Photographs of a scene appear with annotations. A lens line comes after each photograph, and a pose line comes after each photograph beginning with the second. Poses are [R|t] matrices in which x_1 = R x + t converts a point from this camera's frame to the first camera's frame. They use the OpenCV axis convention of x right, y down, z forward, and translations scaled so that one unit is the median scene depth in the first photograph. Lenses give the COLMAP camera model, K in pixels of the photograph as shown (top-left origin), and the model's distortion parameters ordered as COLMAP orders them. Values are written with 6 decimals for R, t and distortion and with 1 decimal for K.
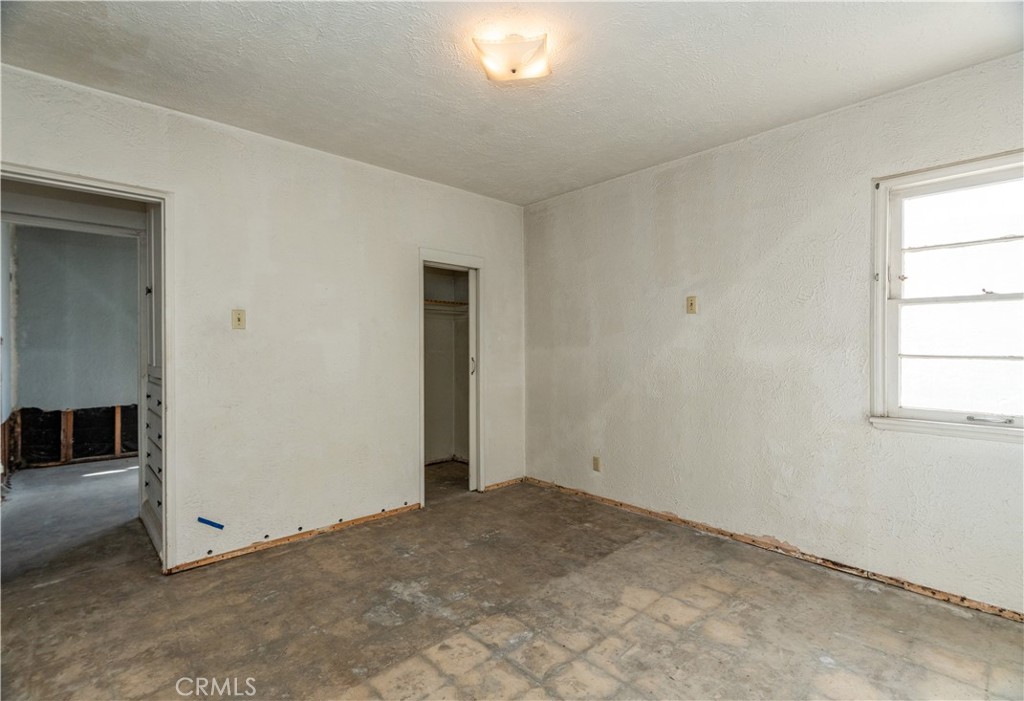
lens RADIAL K [[474.6, 0, 512.0], [0, 474.6, 350.5], [0, 0, 1]] dist [-0.003287, -0.000007]
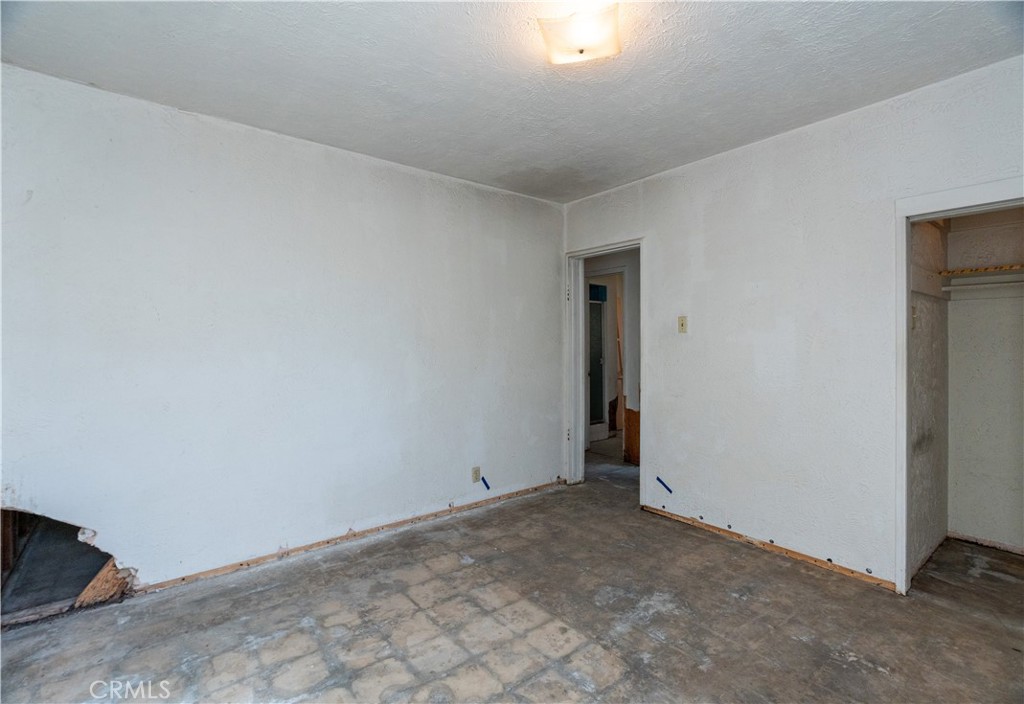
lens RADIAL K [[471.5, 0, 516.9], [0, 471.5, 339.5], [0, 0, 1]] dist [-0.000940, 0.000294]
pose [[-0.064289, -0.006017, -0.997913, 0.712705], [-0.002839, 0.999979, -0.005846, -0.022256], [0.997927, 0.002457, -0.064305, 0.728779]]
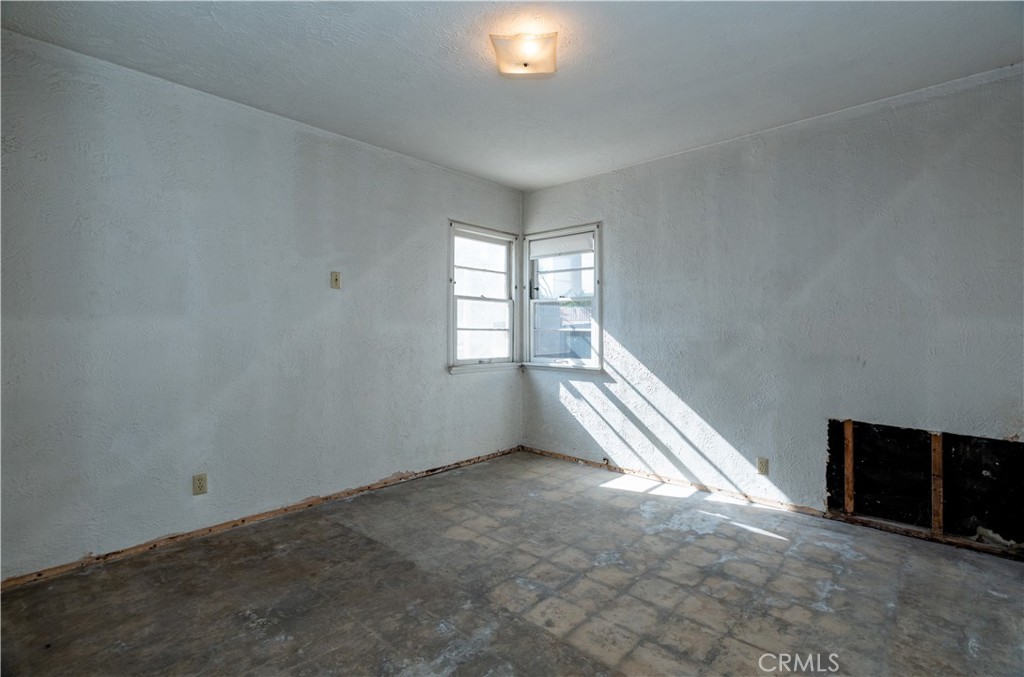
lens RADIAL K [[488.7, 0, 516.8], [0, 488.7, 326.8], [0, 0, 1]] dist [-0.004246, 0.000009]
pose [[-0.085371, 0.012484, 0.996271, -0.863973], [0.003411, 0.999919, -0.012237, 0.023127], [-0.996343, 0.002353, -0.085406, 0.872068]]
